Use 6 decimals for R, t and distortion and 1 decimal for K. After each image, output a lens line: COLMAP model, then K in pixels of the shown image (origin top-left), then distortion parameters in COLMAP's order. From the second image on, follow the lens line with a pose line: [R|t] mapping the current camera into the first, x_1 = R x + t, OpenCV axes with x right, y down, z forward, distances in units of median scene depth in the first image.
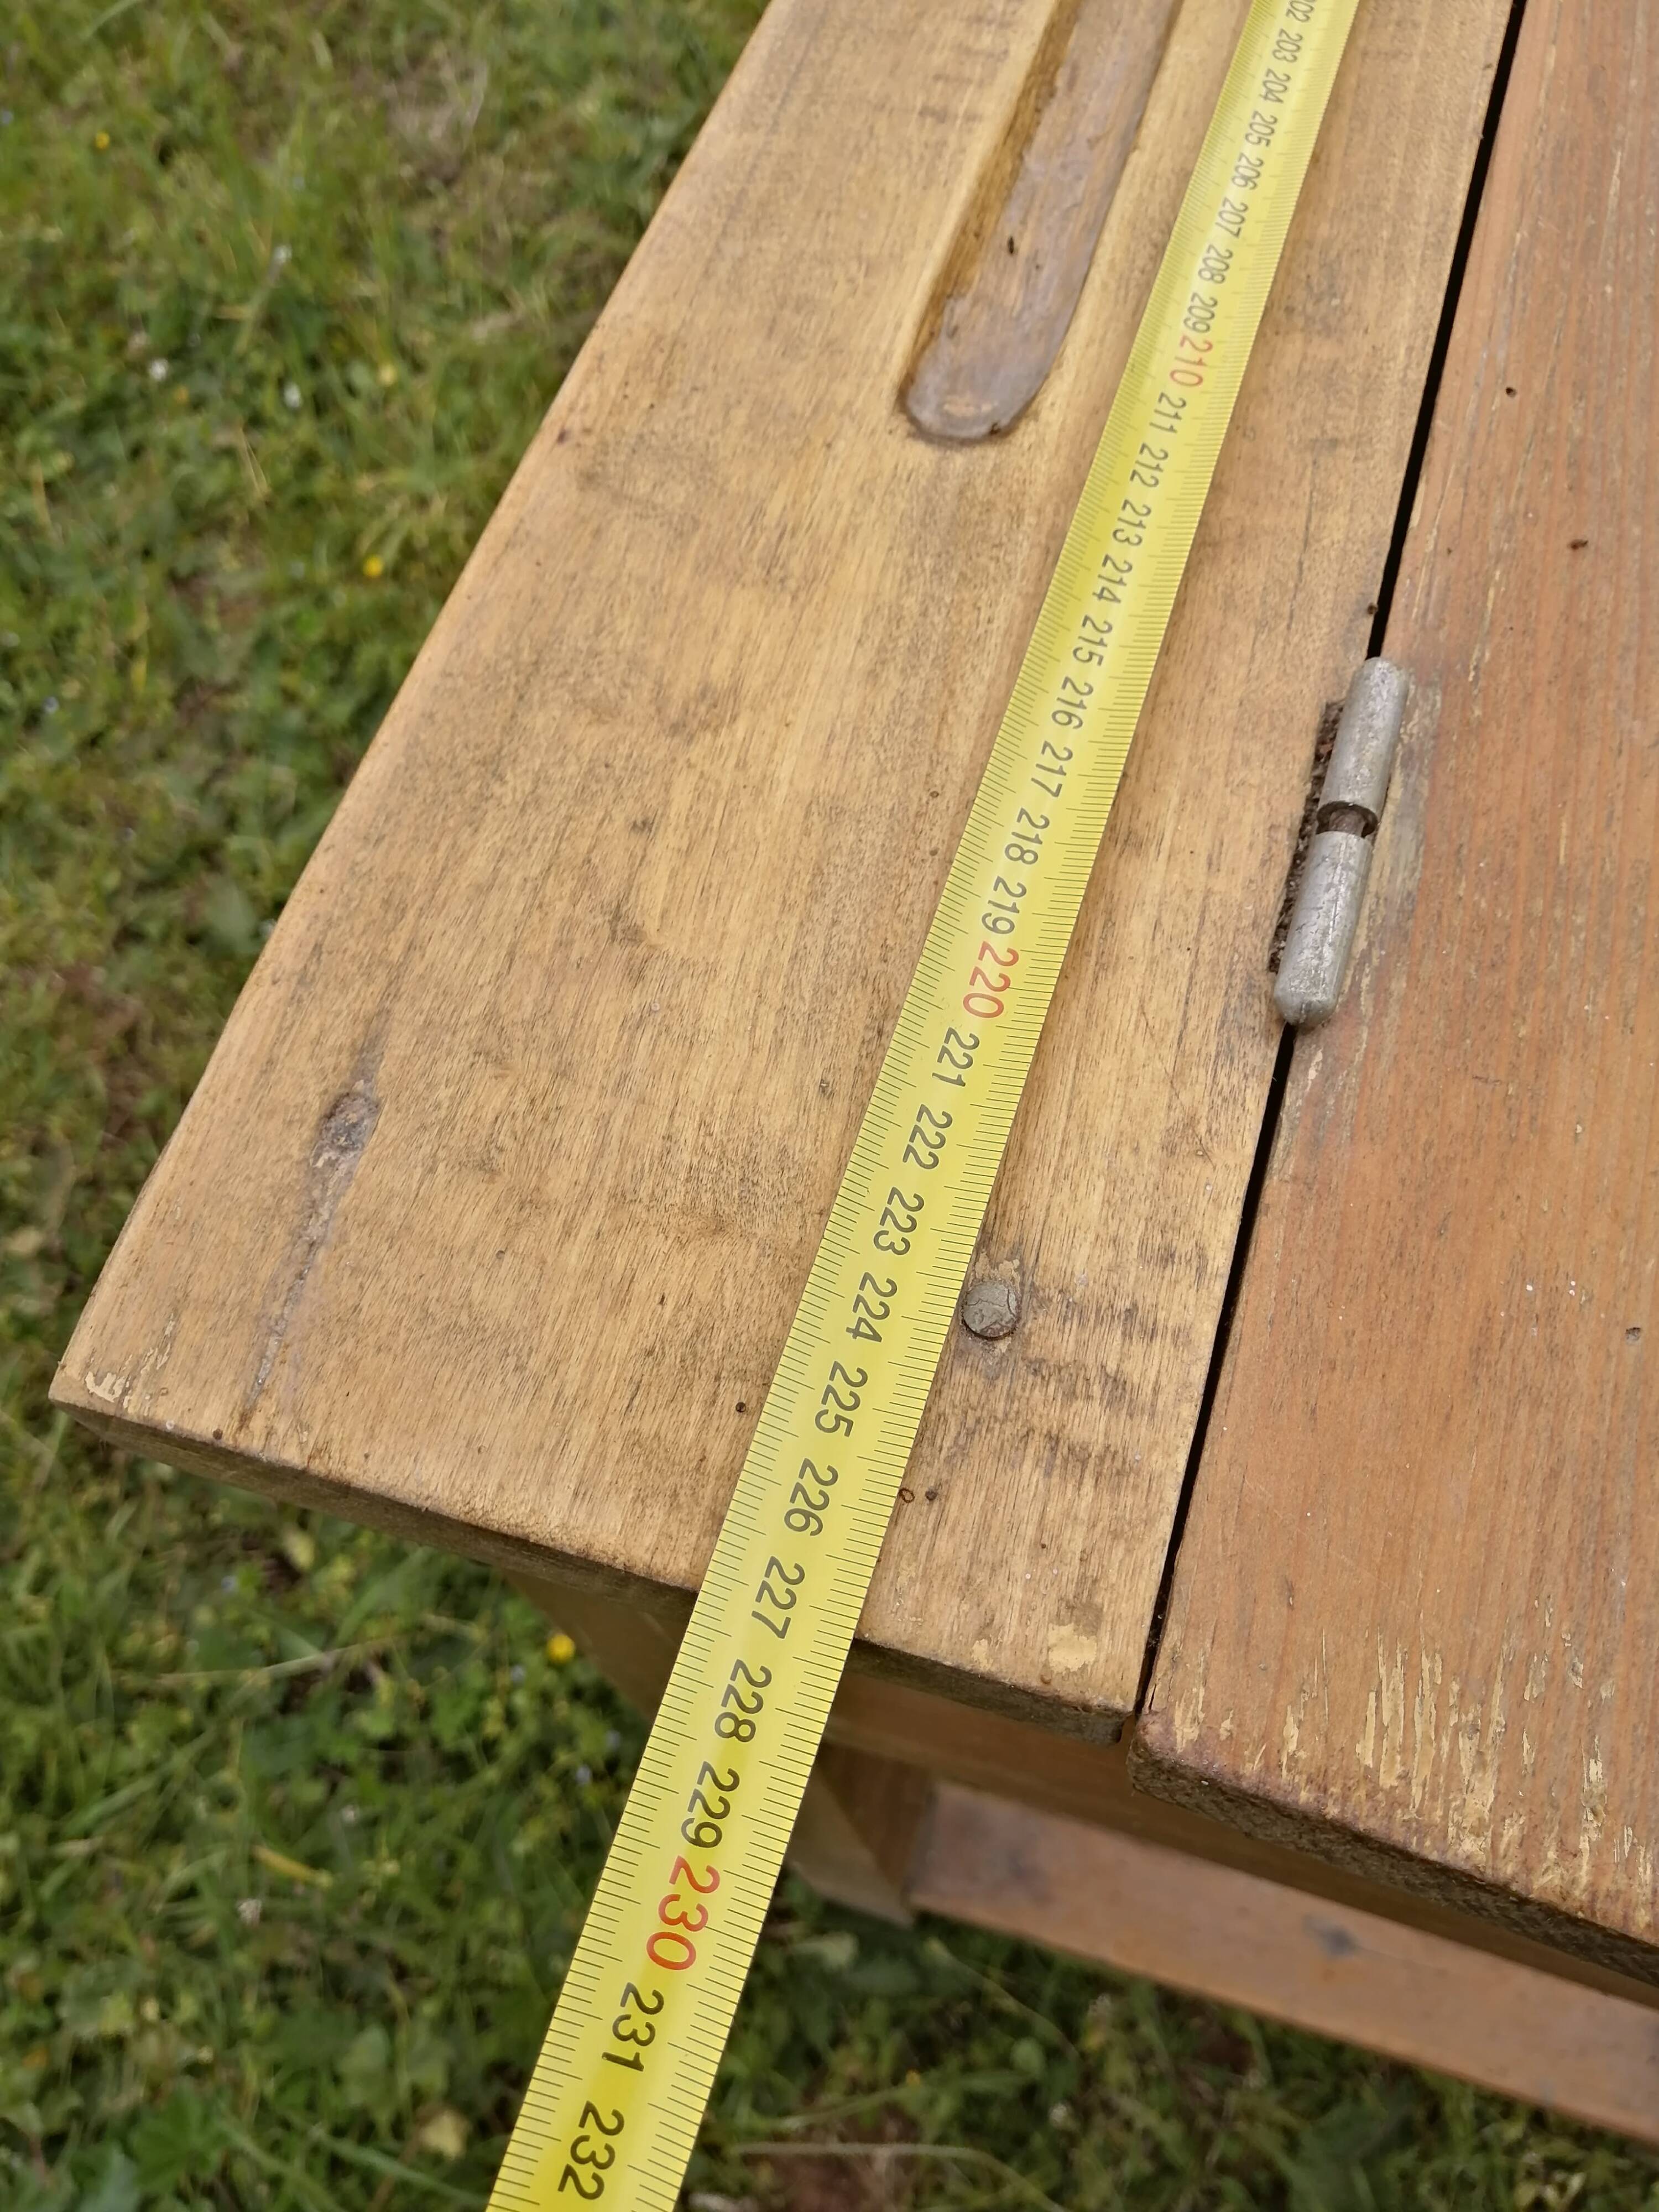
lens RADIAL K [[1741.7, 0, 830.3], [0, 1741.7, 1059.2], [0, 0, 1]] dist [0.006549, 0.011451]
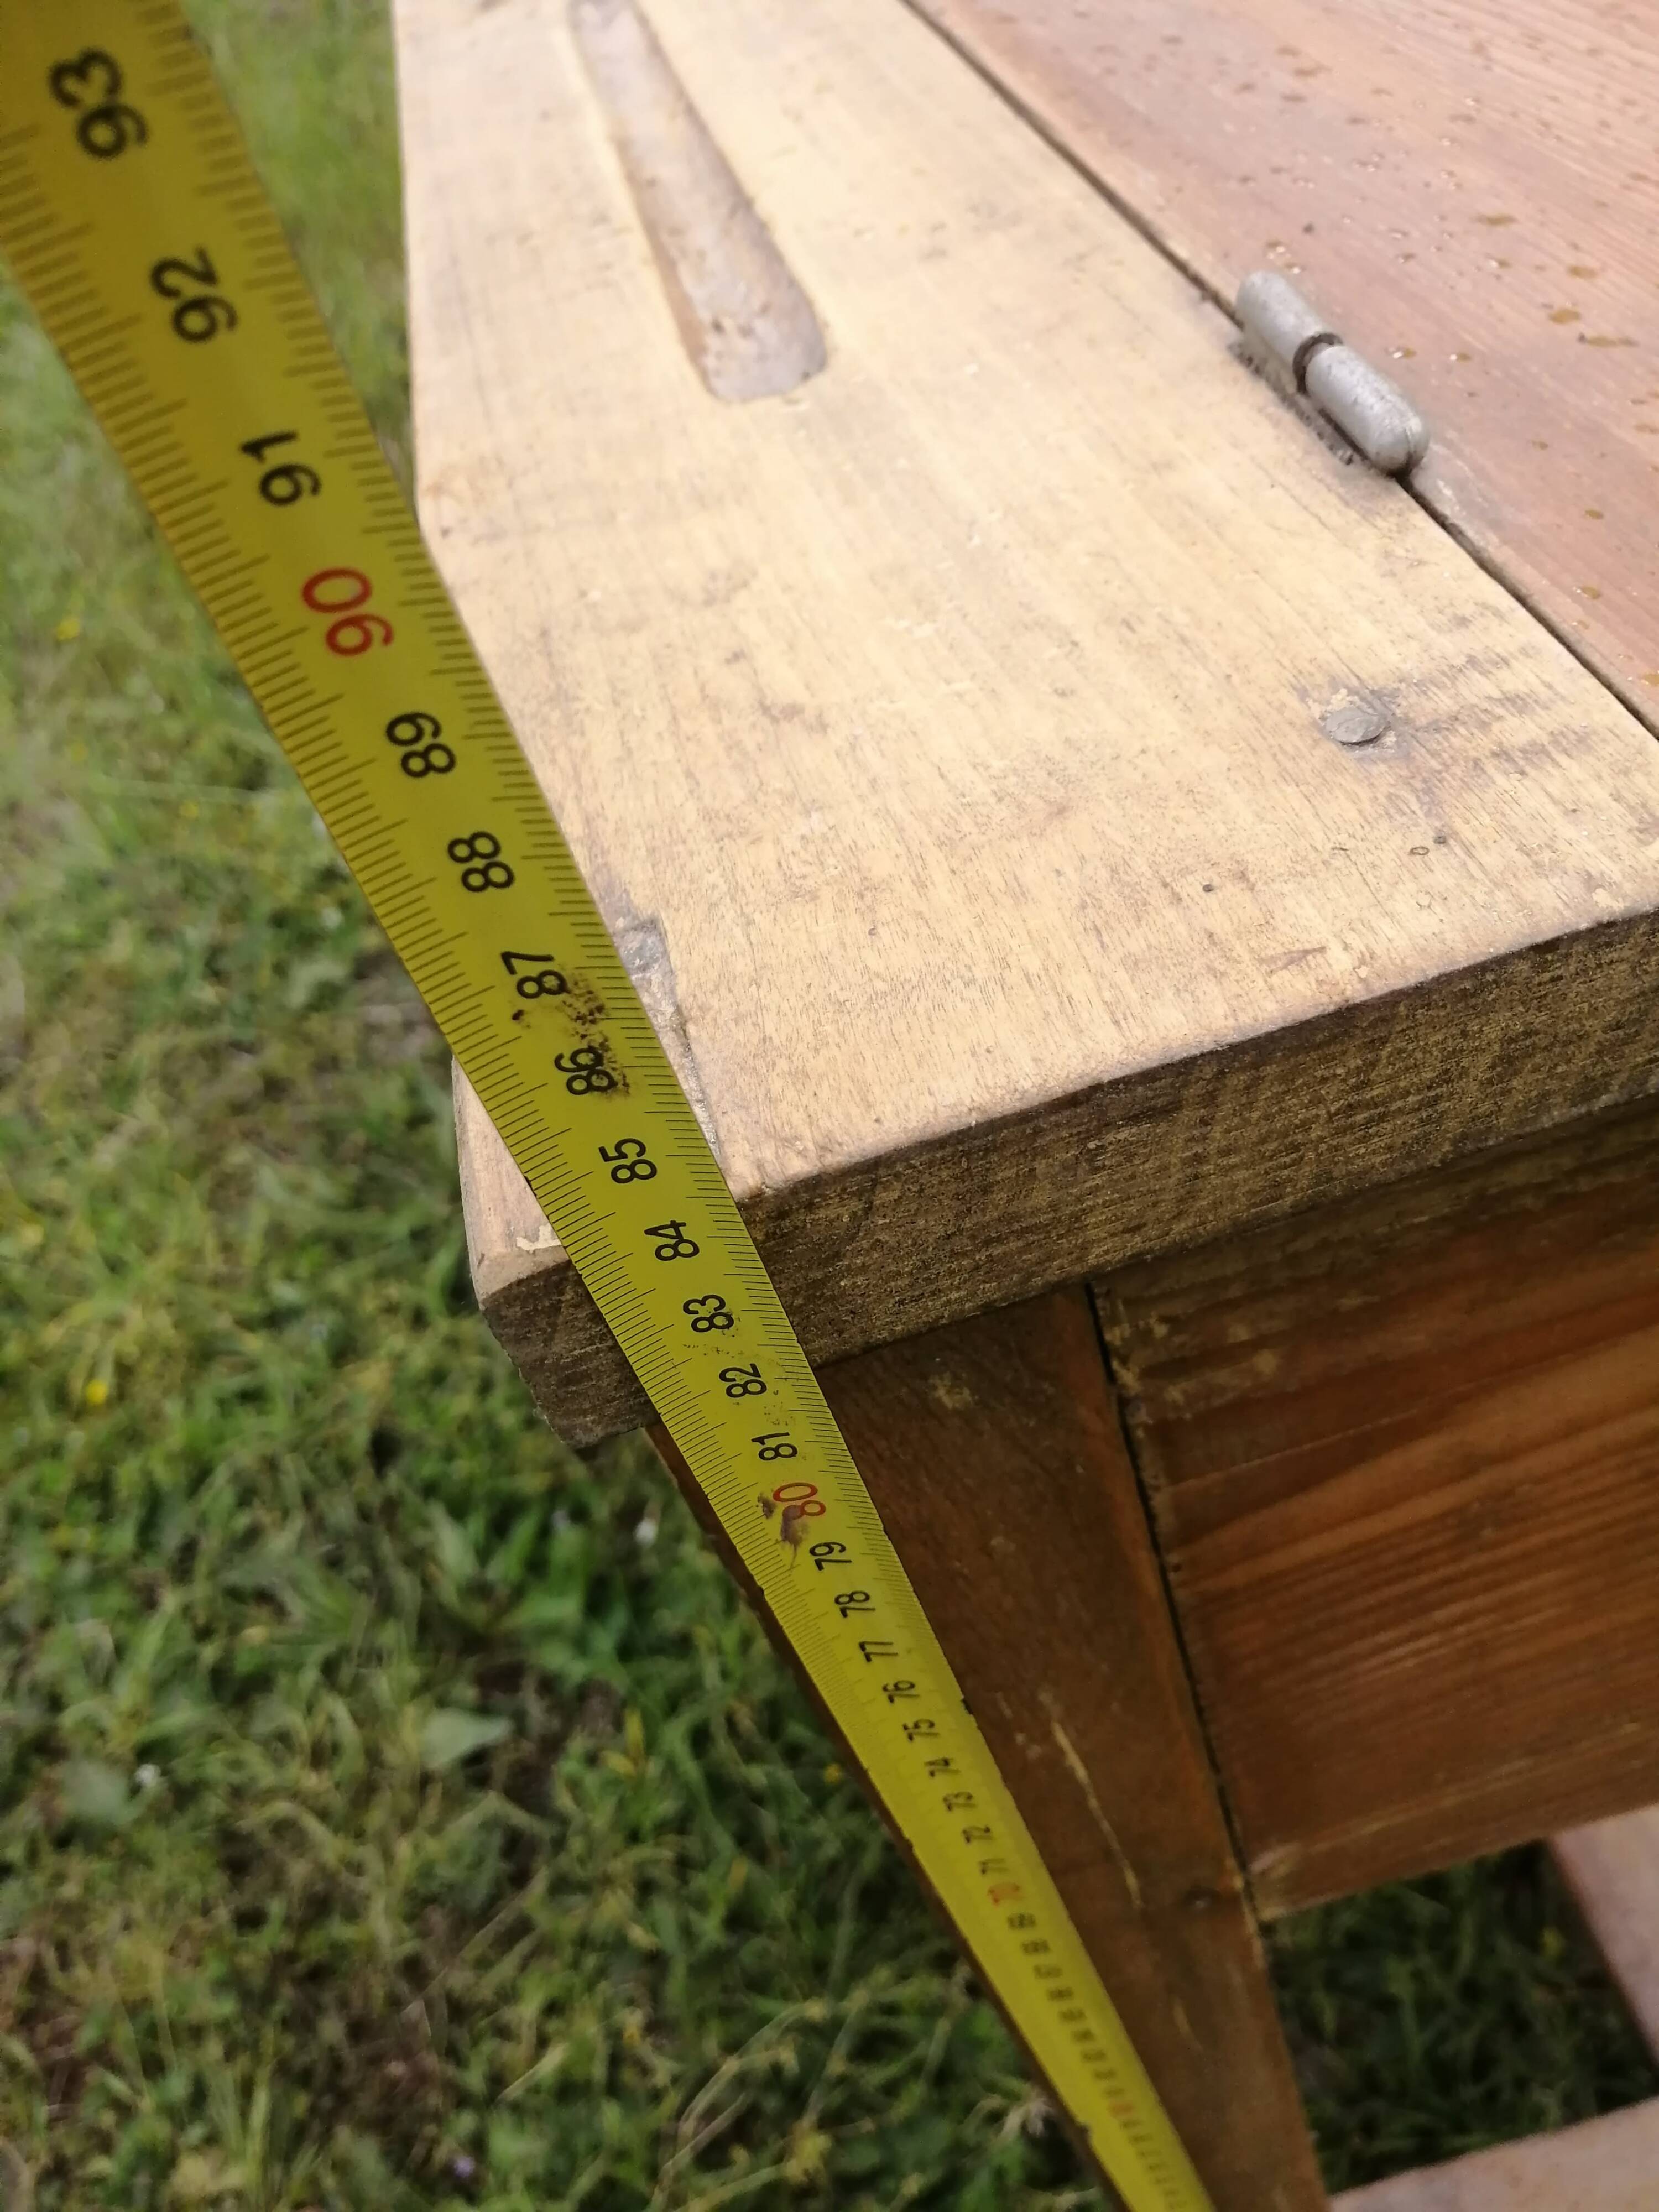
lens RADIAL K [[1730.3, 0, 829.5], [0, 1730.3, 1106.0], [0, 0, 1]] dist [-0.012335, 0.048200]
pose [[0.862671, -0.443370, 0.243357, -0.419105], [0.501291, 0.813421, -0.295048, 0.393204], [-0.067136, 0.376522, 0.923972, 0.195792]]
